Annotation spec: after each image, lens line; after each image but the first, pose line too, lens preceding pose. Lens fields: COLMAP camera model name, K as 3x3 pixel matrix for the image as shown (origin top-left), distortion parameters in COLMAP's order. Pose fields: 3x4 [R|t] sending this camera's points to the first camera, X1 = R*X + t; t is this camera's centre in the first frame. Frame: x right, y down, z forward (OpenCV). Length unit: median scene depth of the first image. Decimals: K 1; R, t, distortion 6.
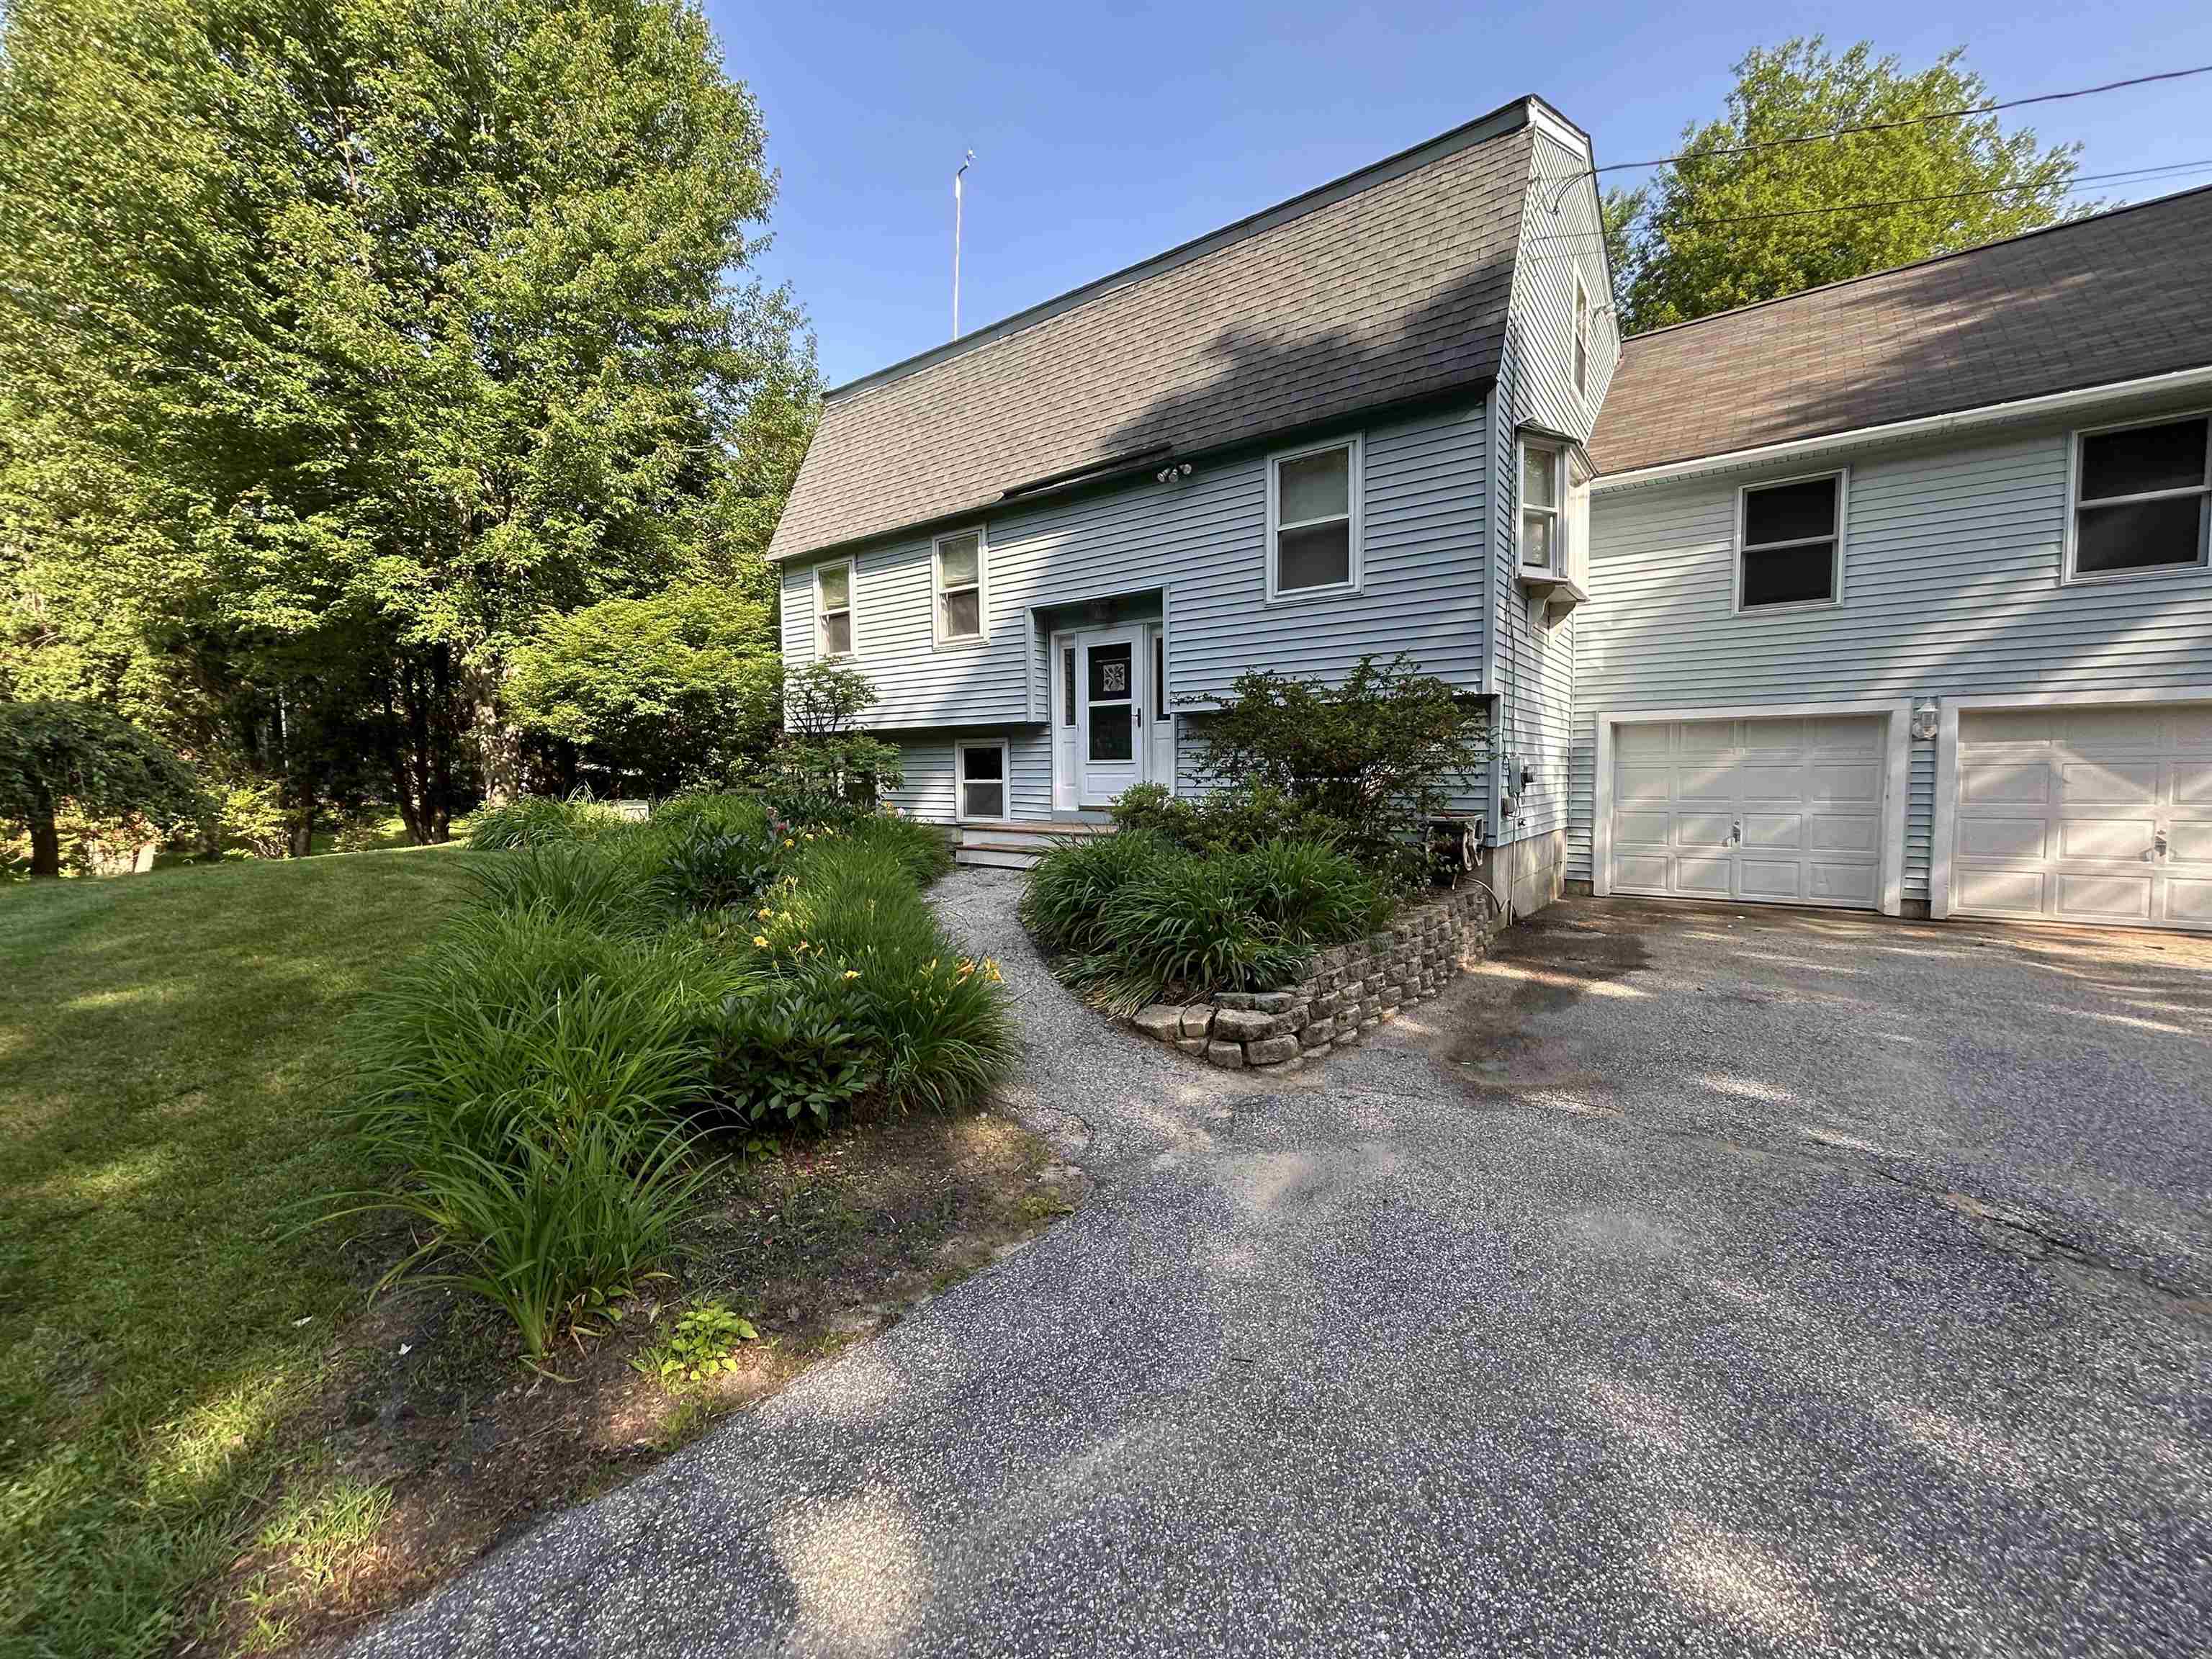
lens RADIAL K [[897.8, 0, 1101.4], [0, 897.8, 837.0], [0, 0, 1]] dist [-0.001851, -0.000174]
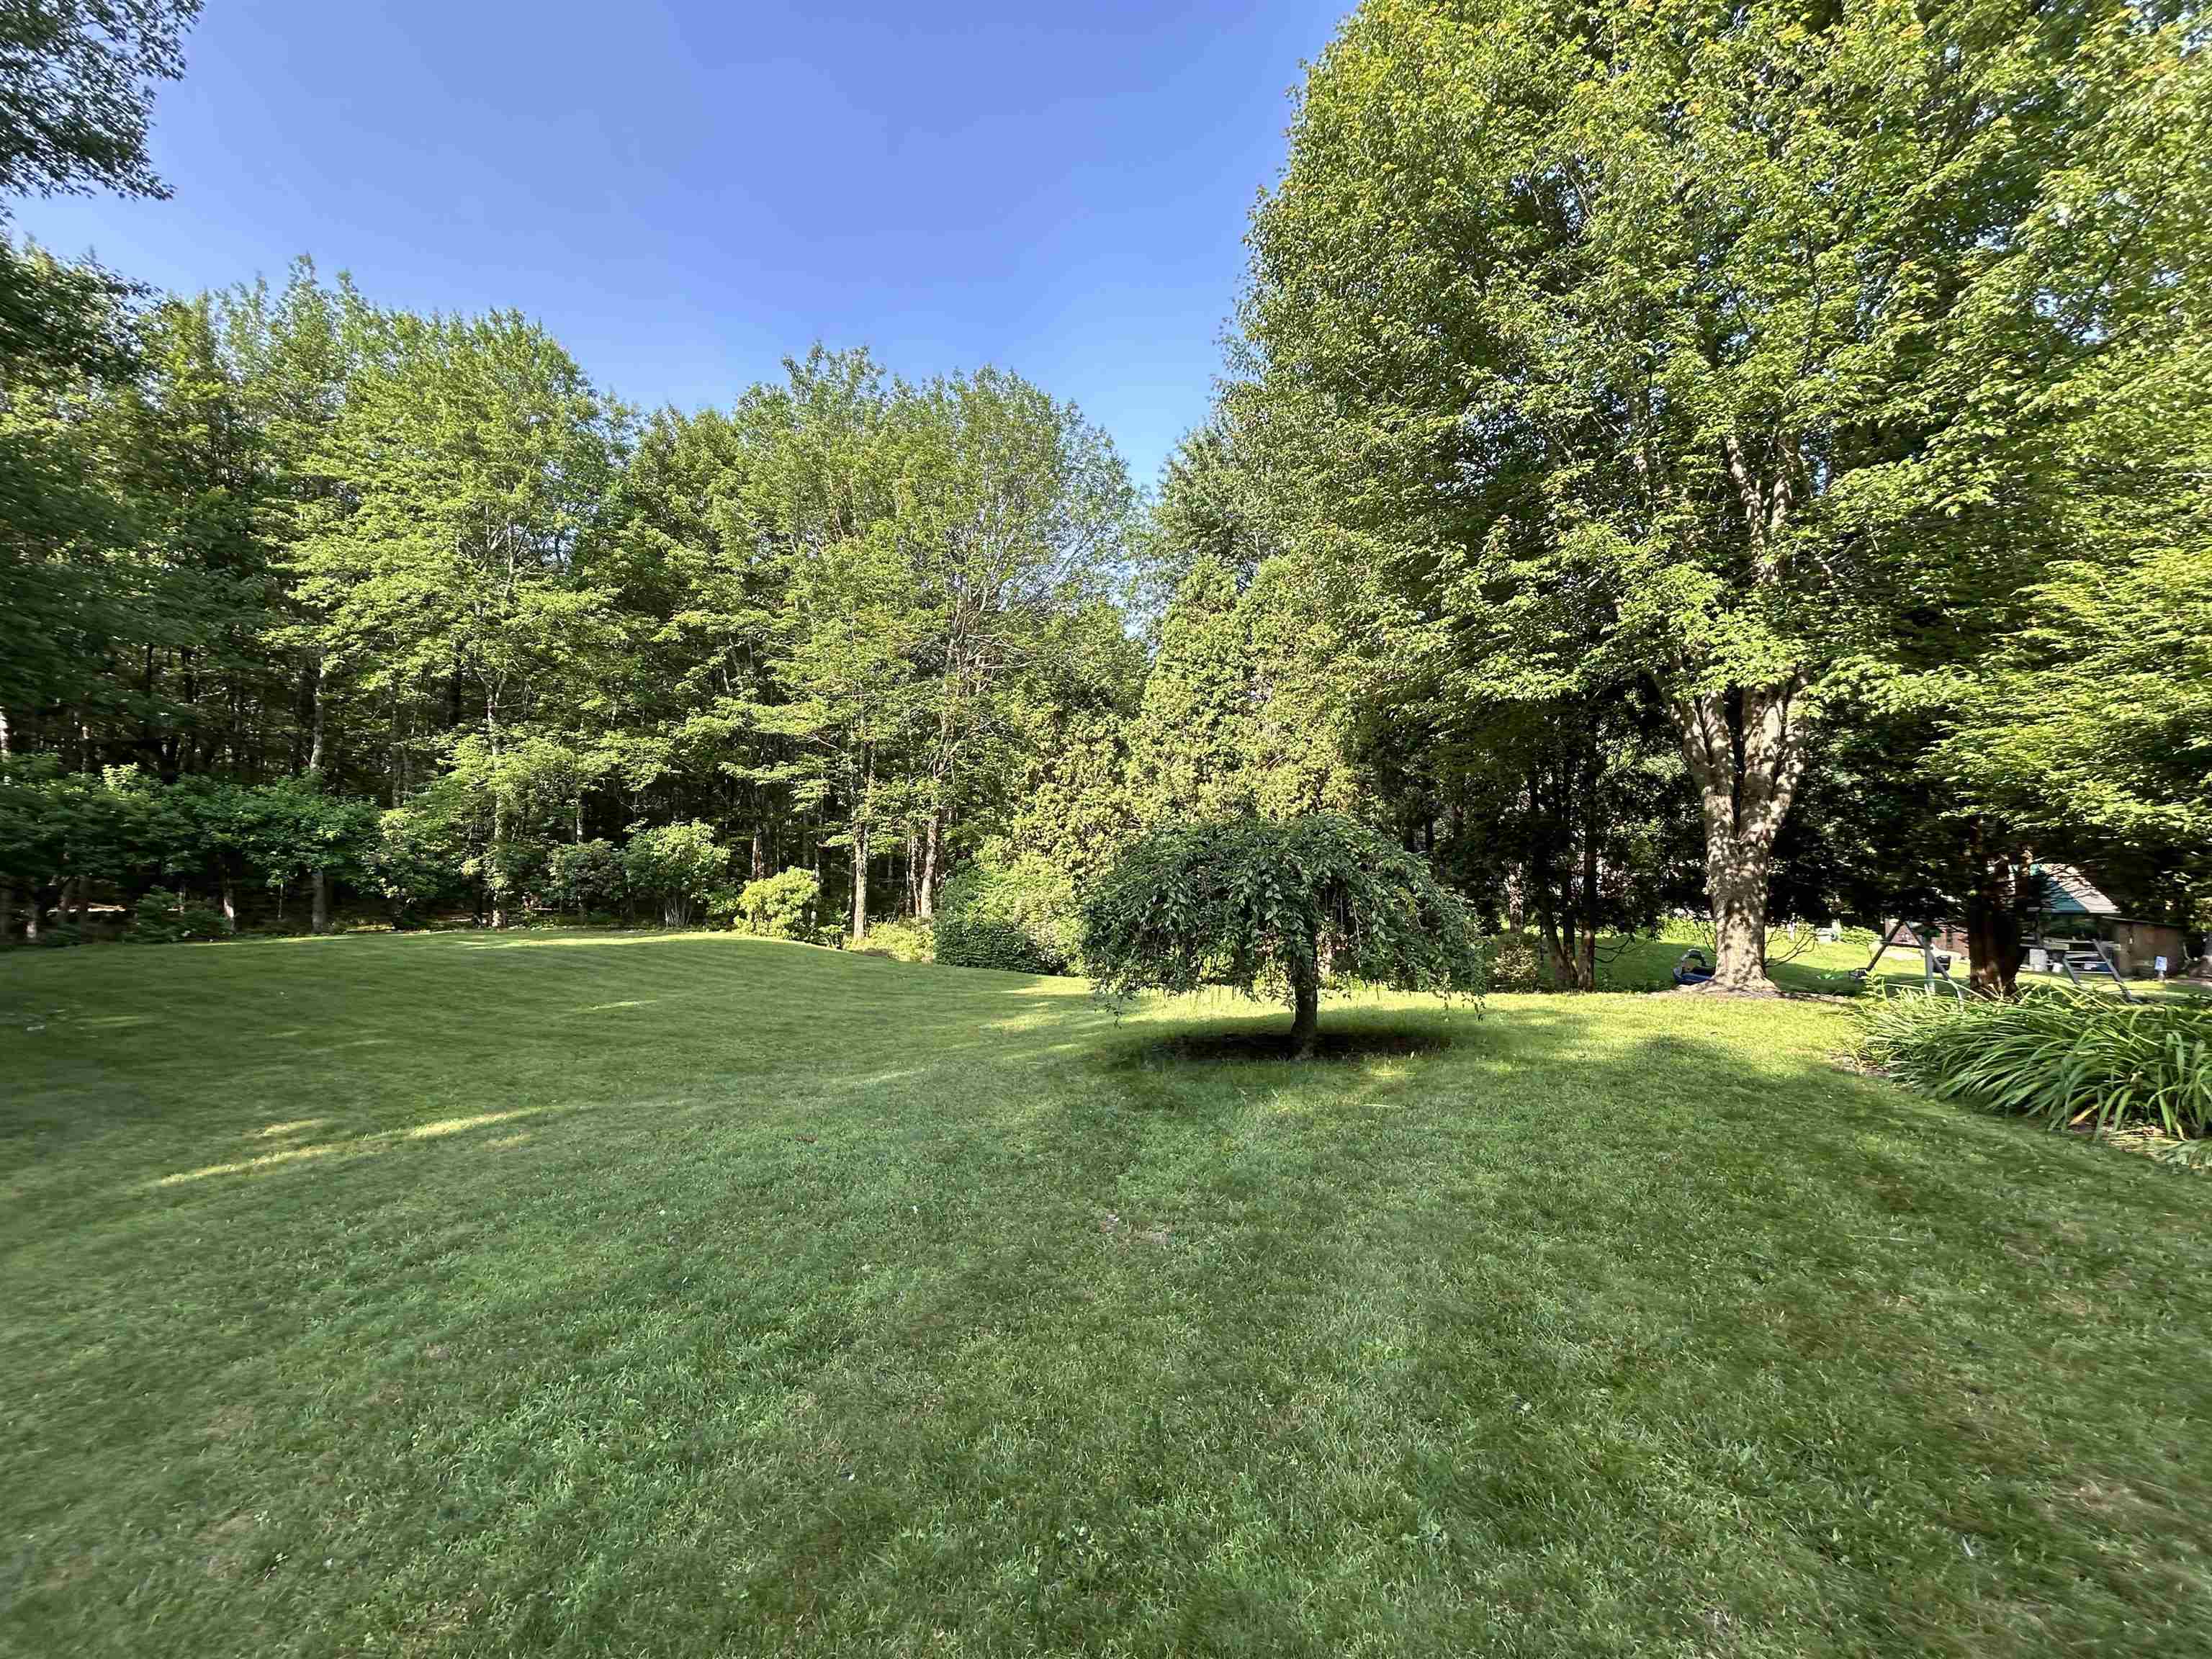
lens RADIAL K [[897.8, 0, 1101.4], [0, 897.8, 837.0], [0, 0, 1]] dist [-0.001851, -0.000174]
pose [[0.512655, -0.019617, -0.858370, -0.341790], [-0.068100, 0.995660, -0.063427, -0.039272], [0.855890, 0.090971, 0.509094, 0.255020]]
